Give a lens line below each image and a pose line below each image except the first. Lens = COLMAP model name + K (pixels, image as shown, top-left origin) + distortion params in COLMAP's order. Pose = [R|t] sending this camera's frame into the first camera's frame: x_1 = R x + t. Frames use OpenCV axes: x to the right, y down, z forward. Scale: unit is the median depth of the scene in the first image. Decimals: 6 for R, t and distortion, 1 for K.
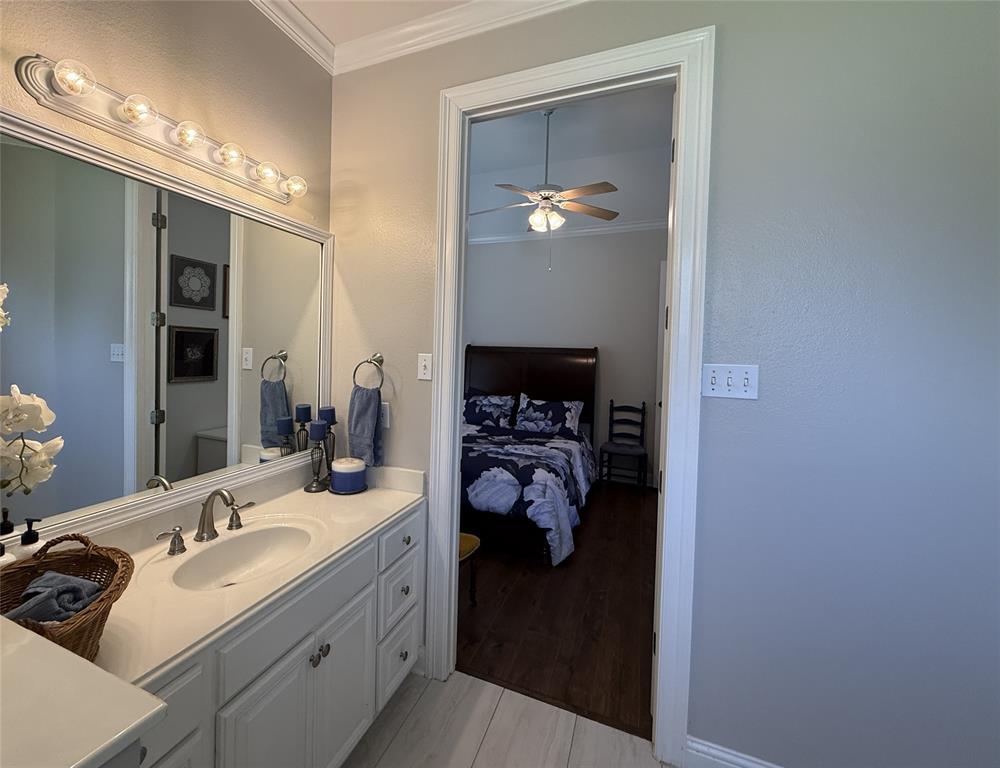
lens RADIAL K [[428.4, 0, 448.9], [0, 428.4, 358.4], [0, 0, 1]] dist [-0.001361, -0.000068]
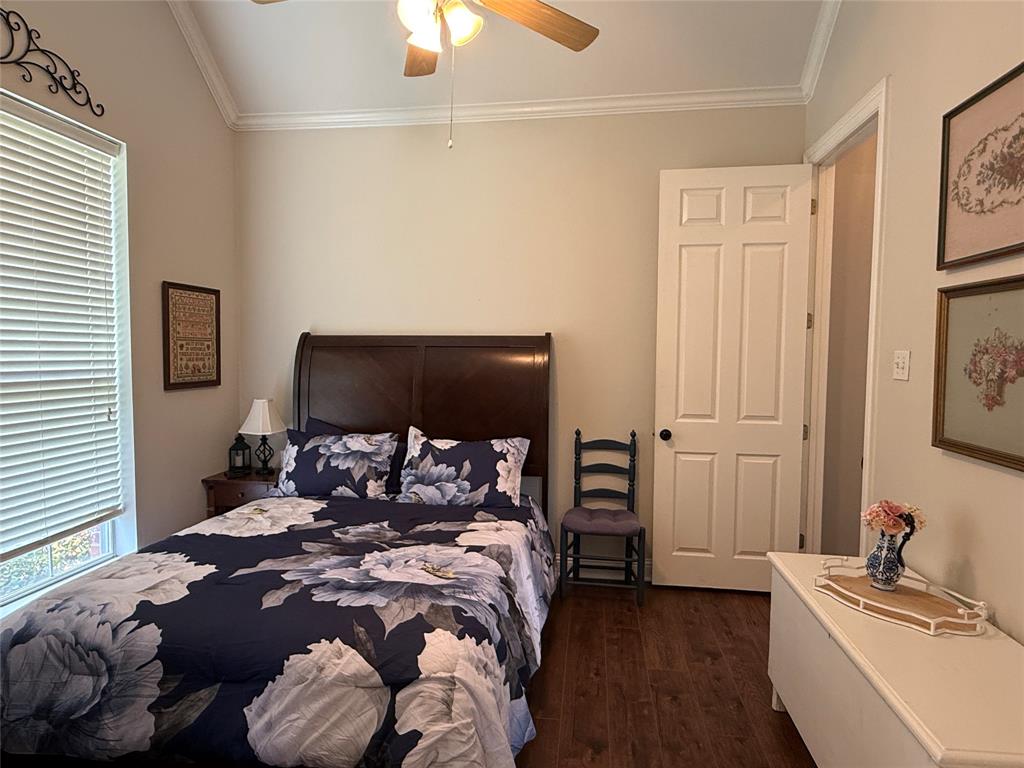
lens RADIAL K [[620.7, 0, 508.9], [0, 620.7, 383.8], [0, 0, 1]] dist [0.000652, 0.000806]
pose [[0.957923, -0.034278, 0.284970, 0.081118], [0.023882, 0.998919, 0.039876, 0.005077], [-0.286029, -0.031392, 0.957707, 0.297281]]
